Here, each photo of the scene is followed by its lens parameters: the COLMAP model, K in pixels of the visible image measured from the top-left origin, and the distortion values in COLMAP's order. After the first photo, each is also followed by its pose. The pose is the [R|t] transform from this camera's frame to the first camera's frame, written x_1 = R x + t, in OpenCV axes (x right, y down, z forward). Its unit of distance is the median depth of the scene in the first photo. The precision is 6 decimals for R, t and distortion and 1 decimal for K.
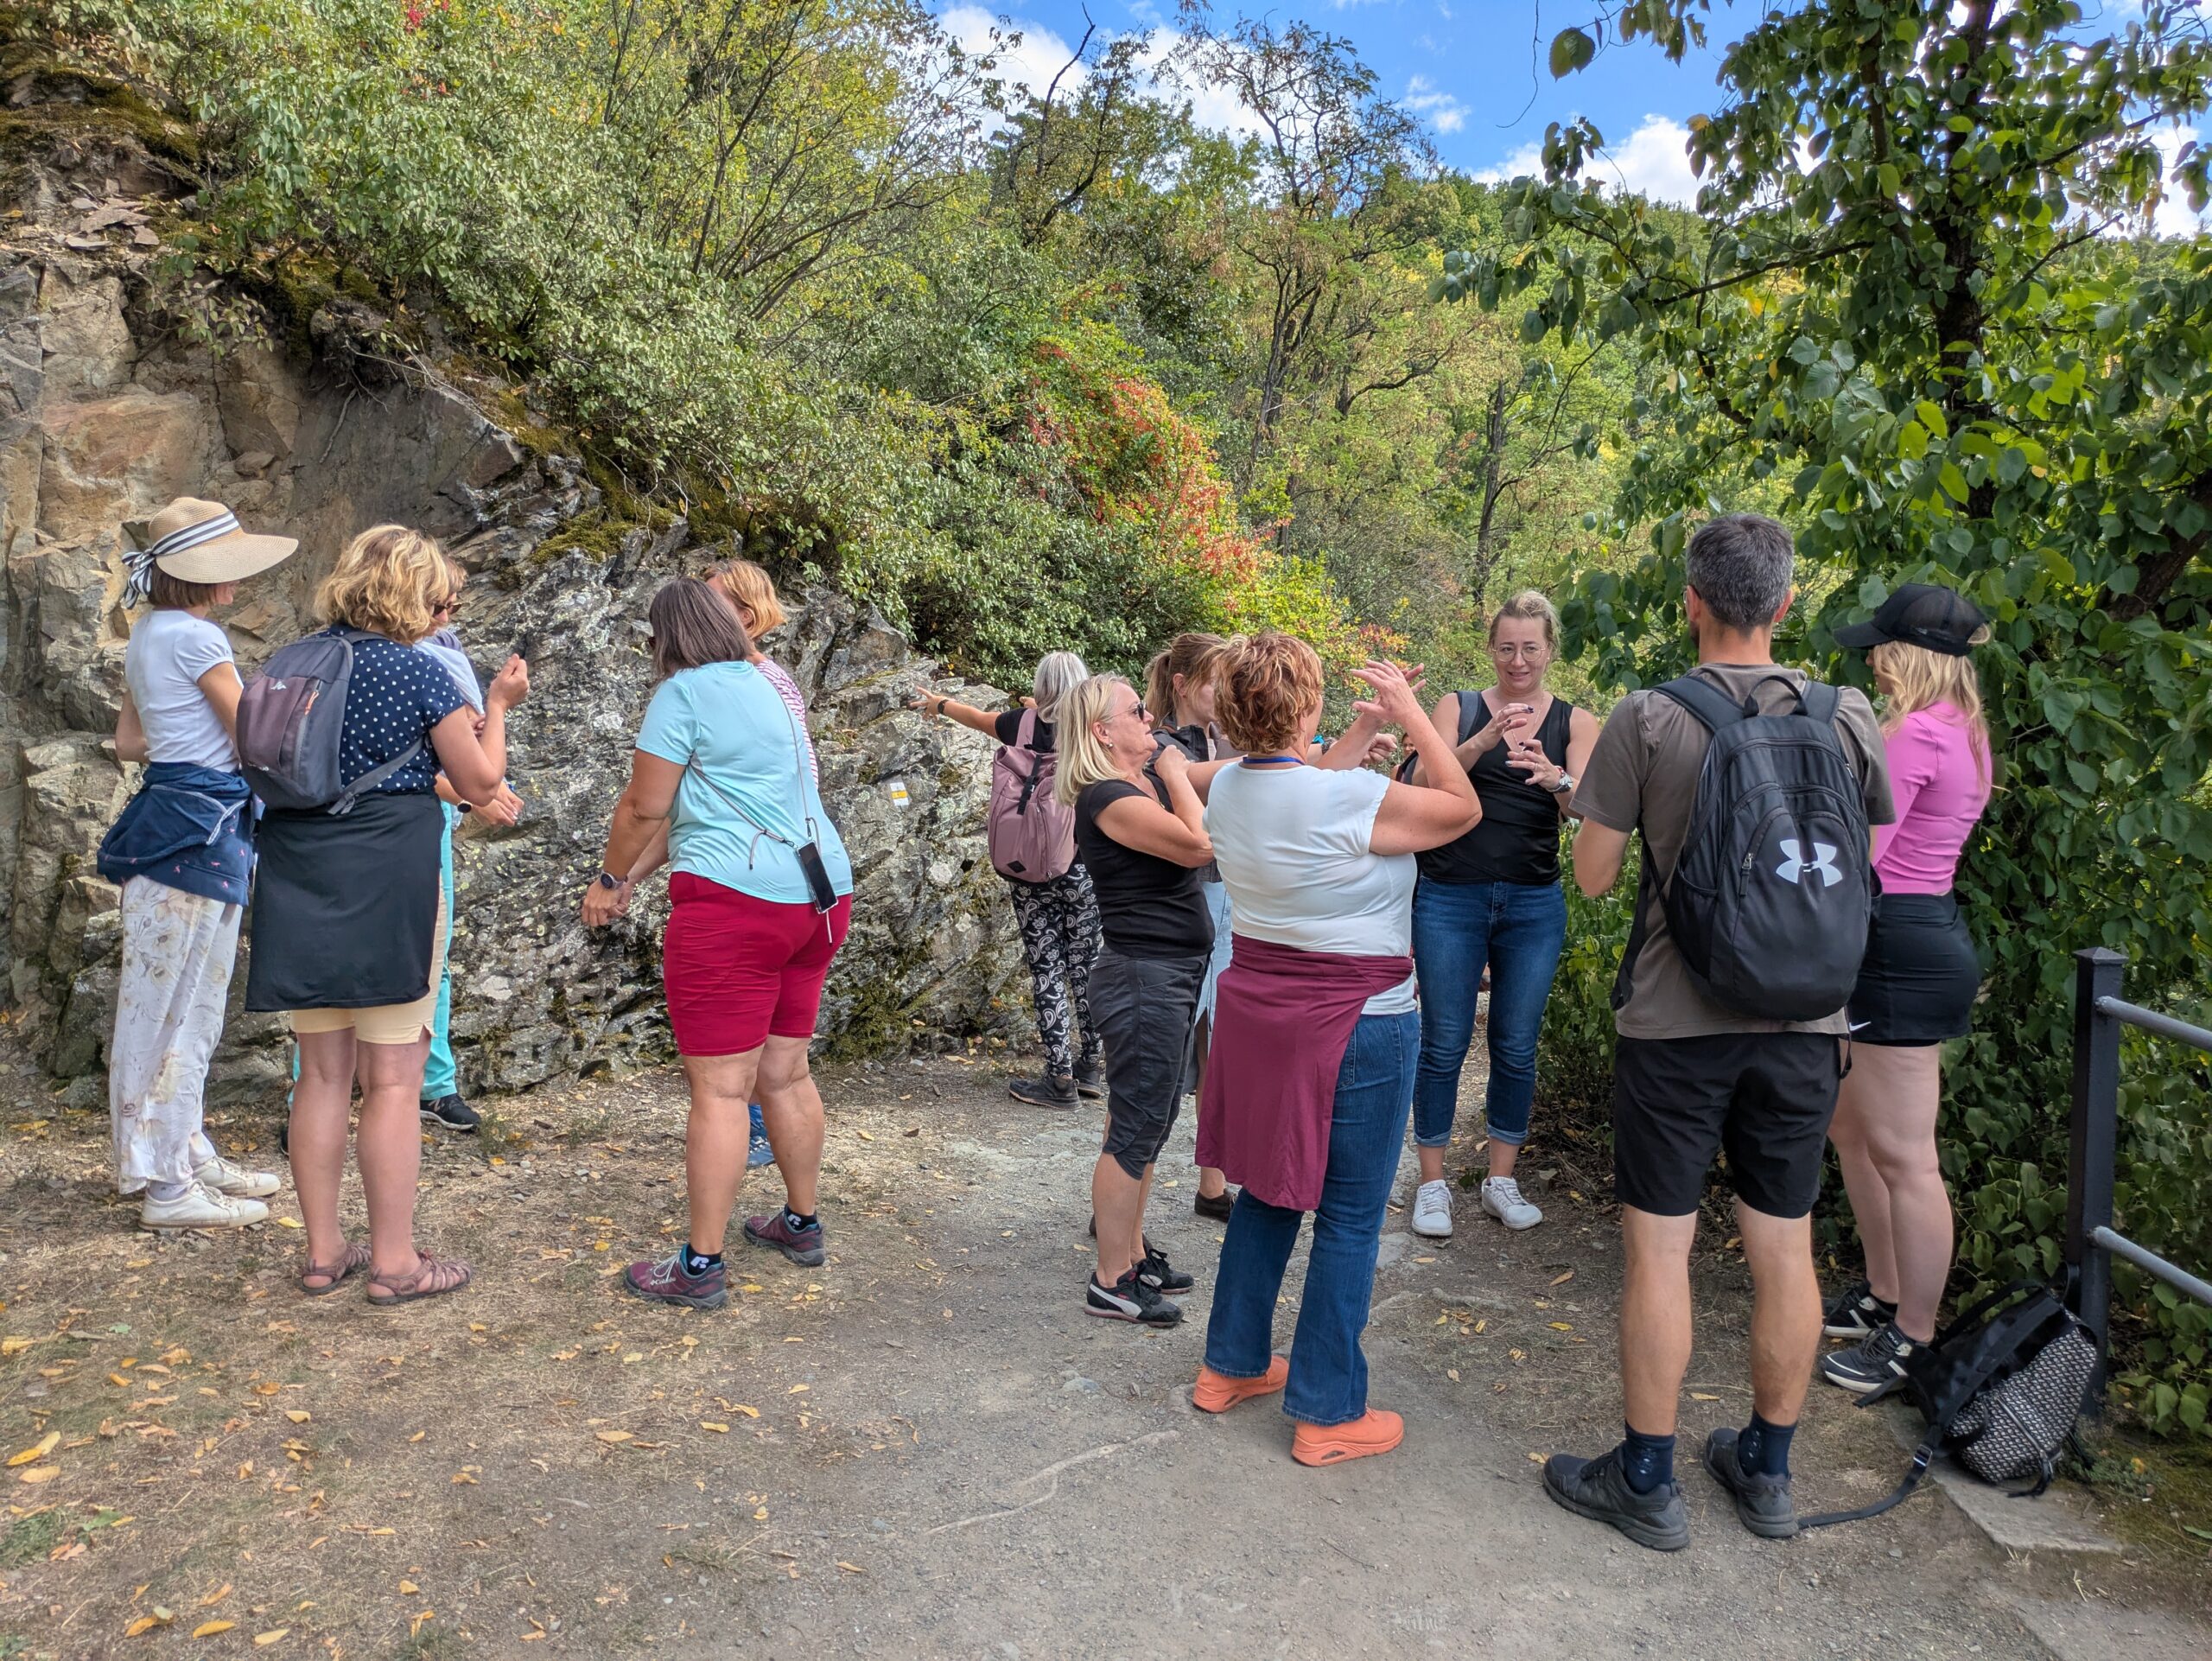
lens RADIAL K [[1675.4, 0, 1107.8], [0, 1675.4, 814.6], [0, 0, 1]] dist [0.023494, -0.015500]
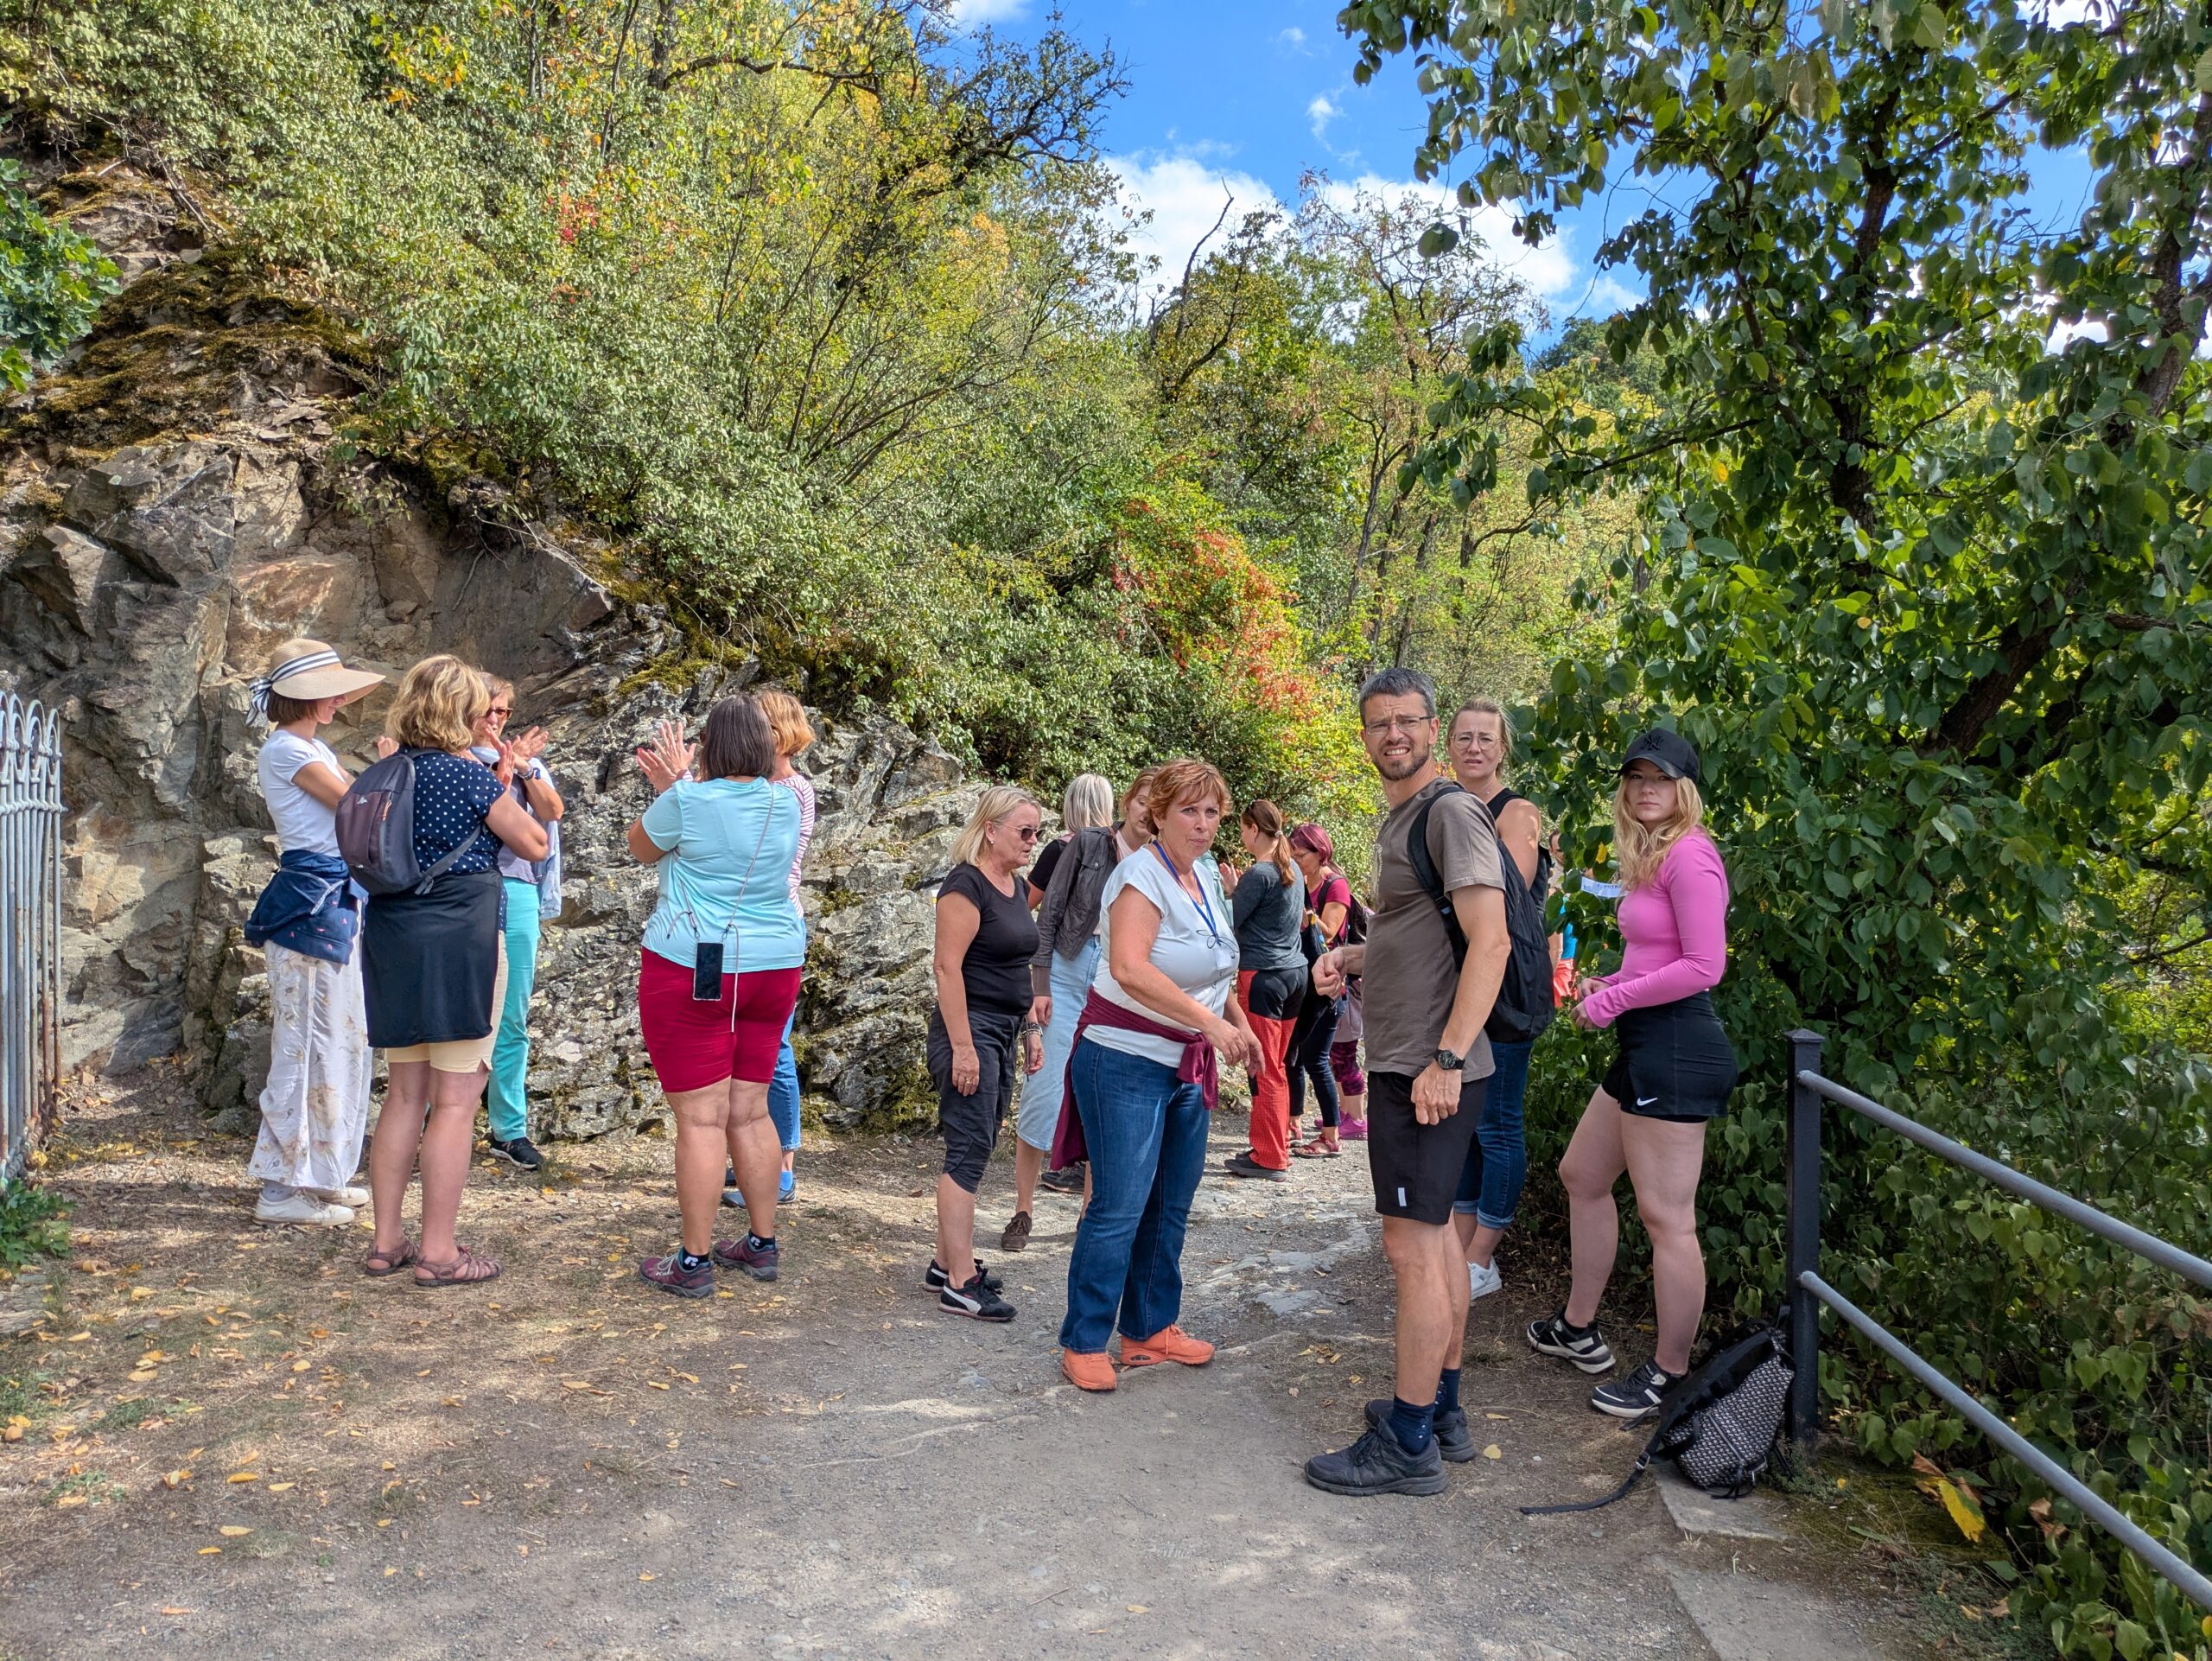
lens RADIAL K [[1675.4, 0, 1104.7], [0, 1675.4, 850.3], [0, 0, 1]] dist [0.023494, -0.015500]
pose [[0.993406, 0.019290, -0.113012, 0.140798], [-0.025904, 0.998018, -0.057353, 0.020203], [0.111681, 0.059902, 0.991937, -0.135817]]
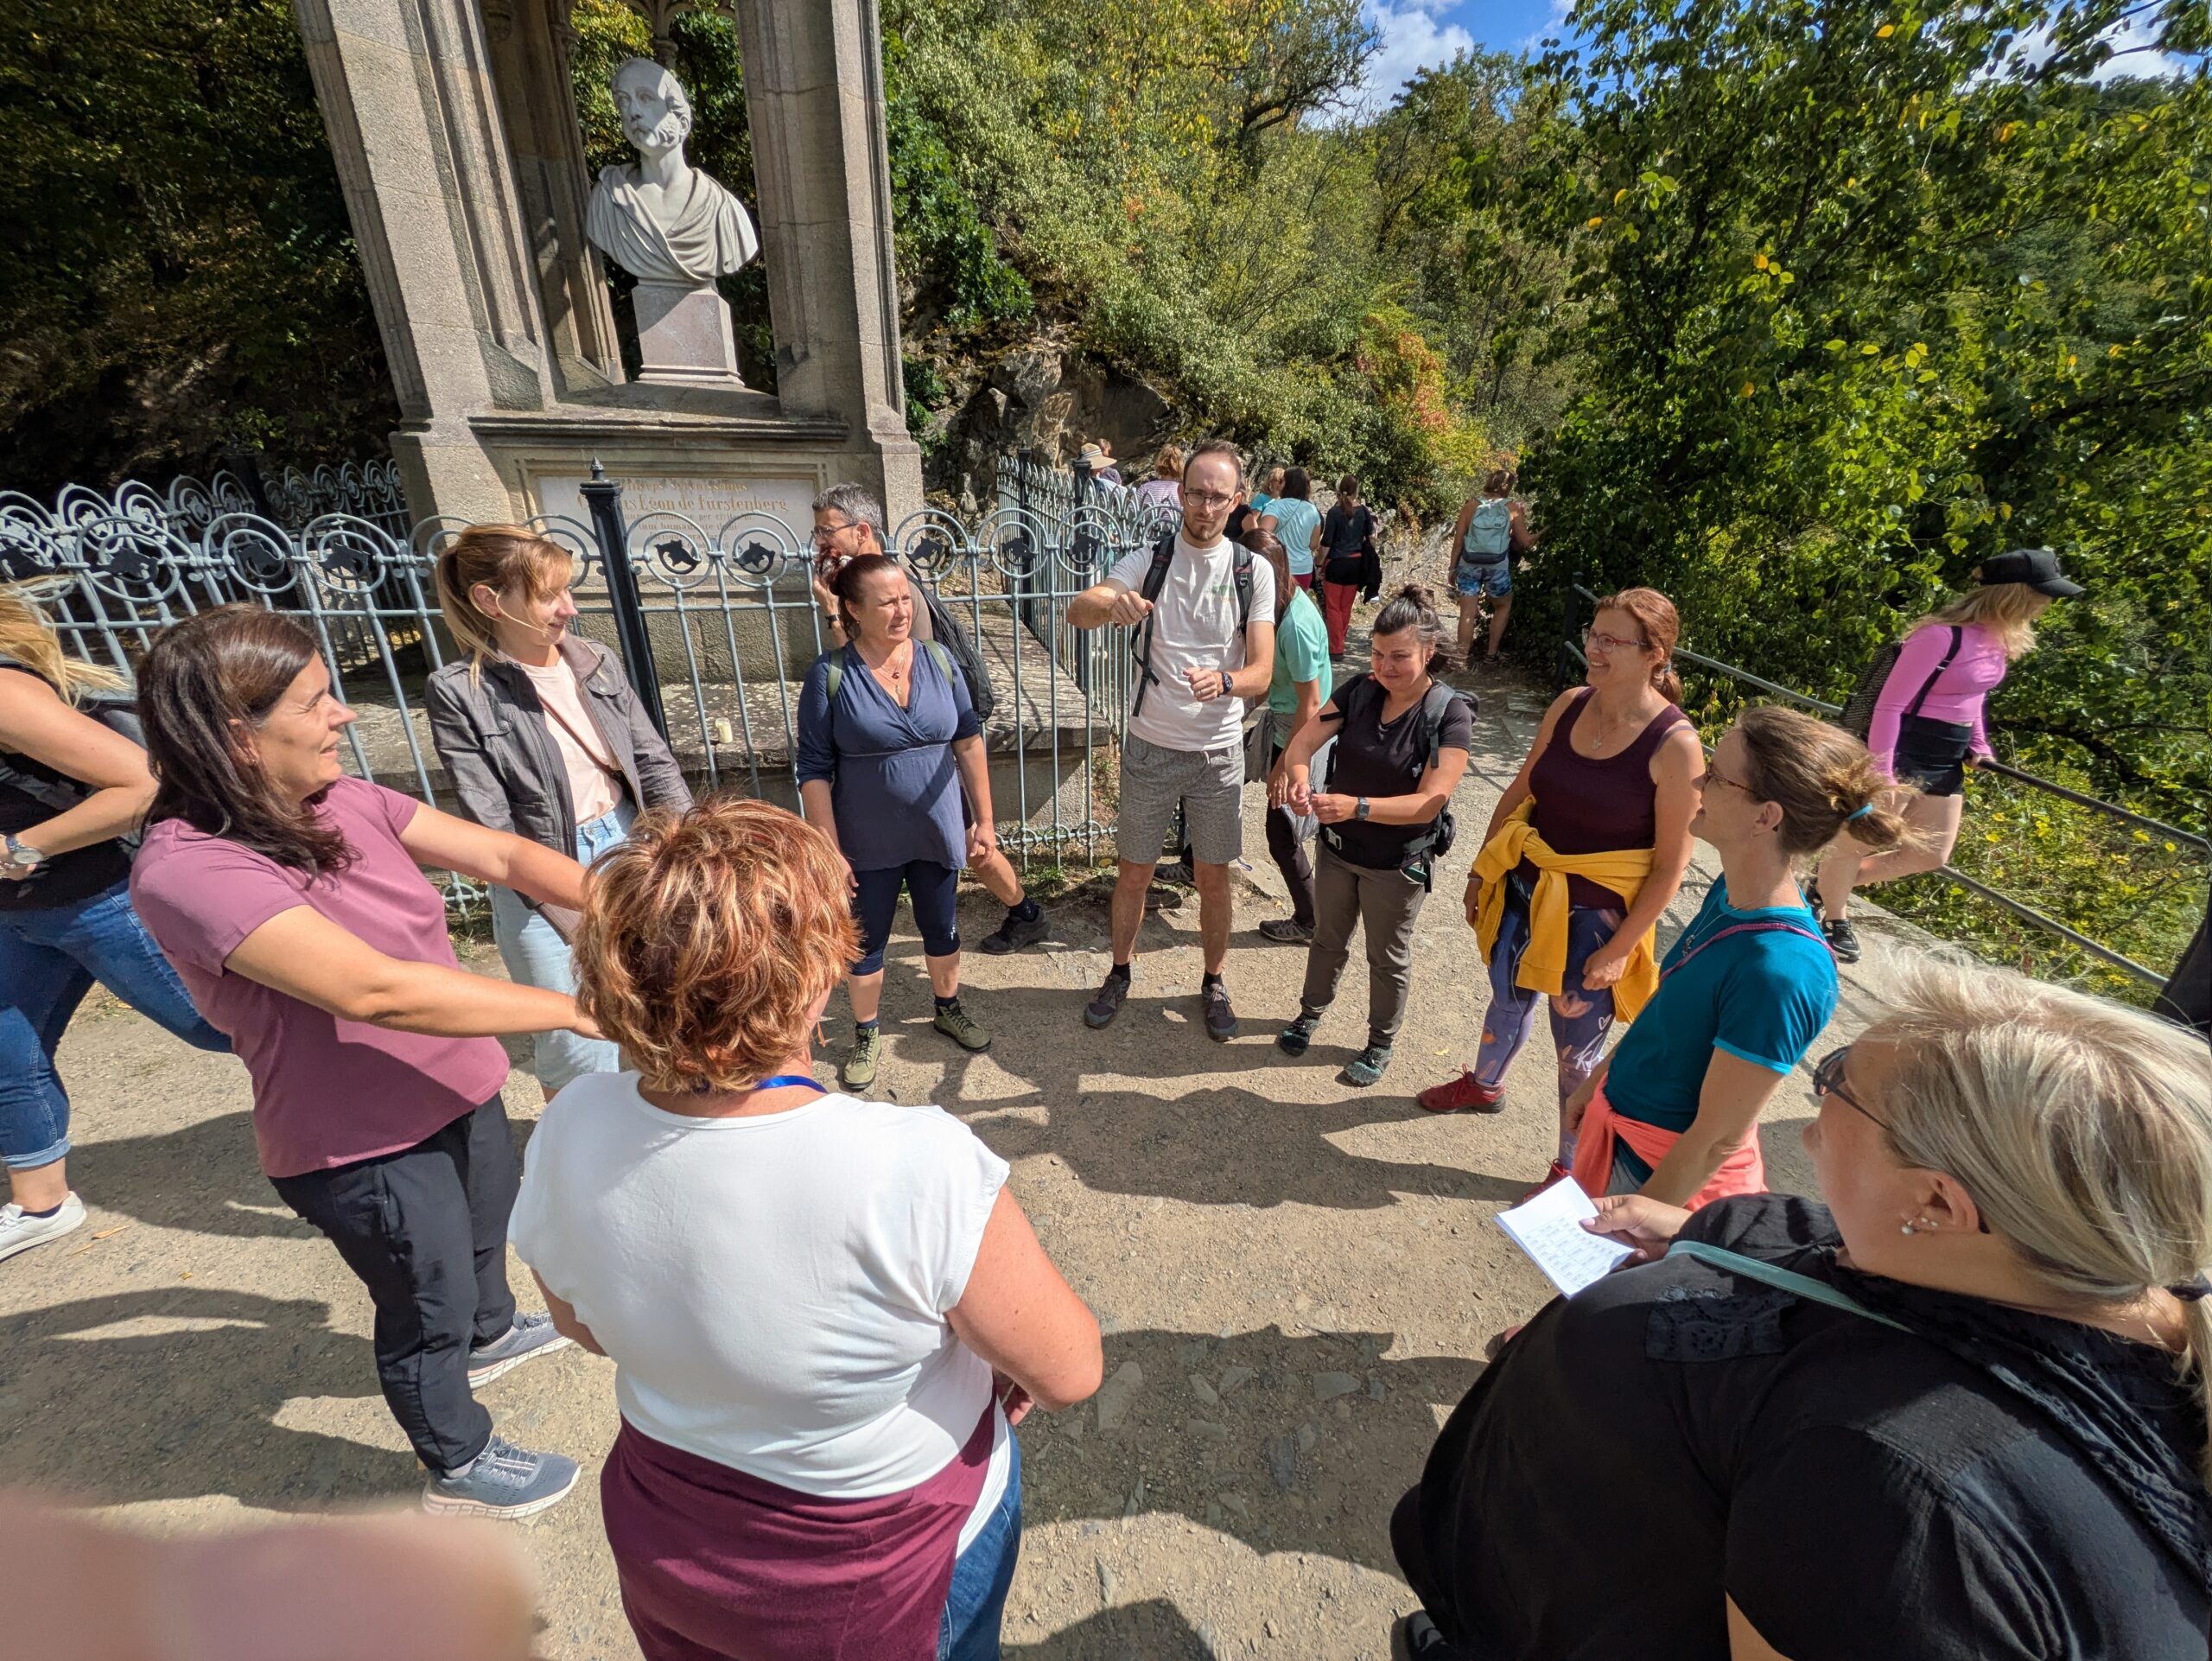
lens RADIAL K [[912.6, 0, 1098.0], [0, 912.6, 842.4], [0, 0, 1]] dist [0.001873, -0.000126]
pose [[0.945500, 0.128572, -0.299163, 0.153363], [-0.029007, 0.948349, 0.315899, 0.028084], [0.324327, -0.290005, 0.900394, -0.879071]]
